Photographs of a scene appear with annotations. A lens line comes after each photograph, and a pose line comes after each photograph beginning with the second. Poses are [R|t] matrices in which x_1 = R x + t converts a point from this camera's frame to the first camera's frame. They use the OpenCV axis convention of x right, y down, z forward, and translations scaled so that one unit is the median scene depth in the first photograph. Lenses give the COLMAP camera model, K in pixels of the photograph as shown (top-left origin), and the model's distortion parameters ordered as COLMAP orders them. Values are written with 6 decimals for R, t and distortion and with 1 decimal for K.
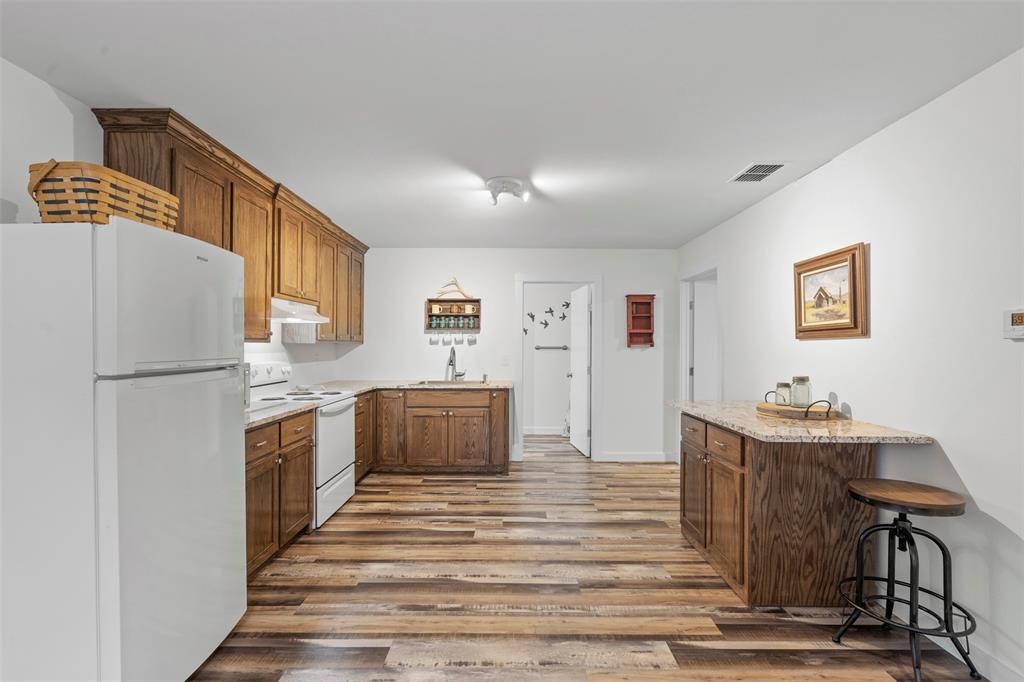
lens RADIAL K [[474.3, 0, 509.5], [0, 474.3, 346.2], [0, 0, 1]] dist [-0.009482, 0.001076]
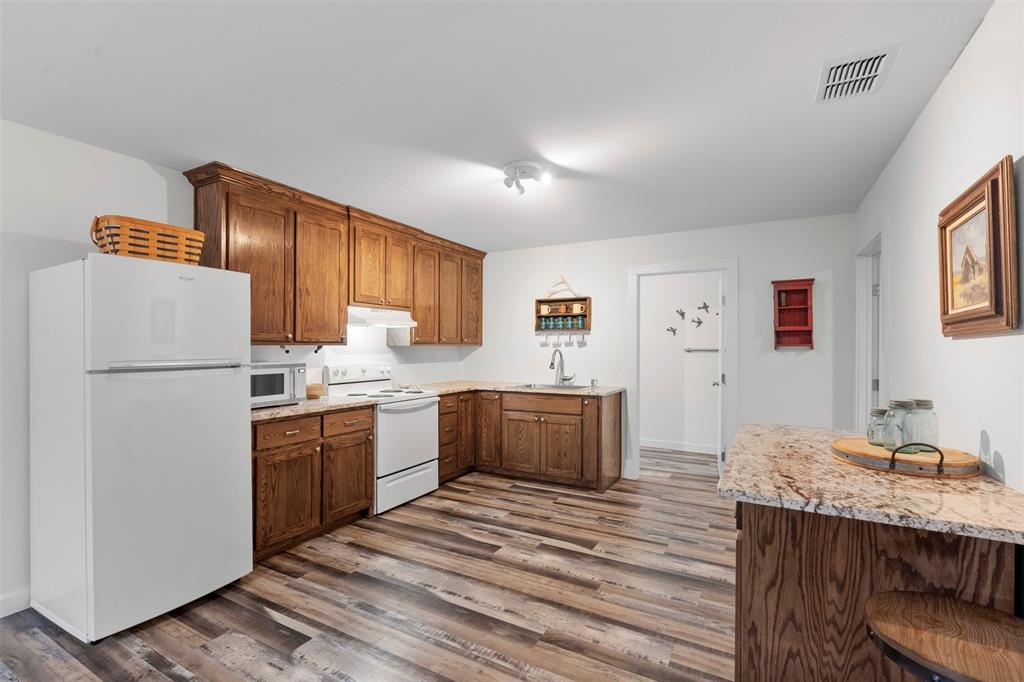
lens RADIAL K [[474.3, 0, 509.5], [0, 474.3, 346.2], [0, 0, 1]] dist [-0.009482, 0.001076]
pose [[0.867619, -0.001978, -0.497226, 0.341625], [-0.000034, 0.999992, -0.004038, -0.000715], [0.497230, 0.003520, 0.867612, 0.166458]]
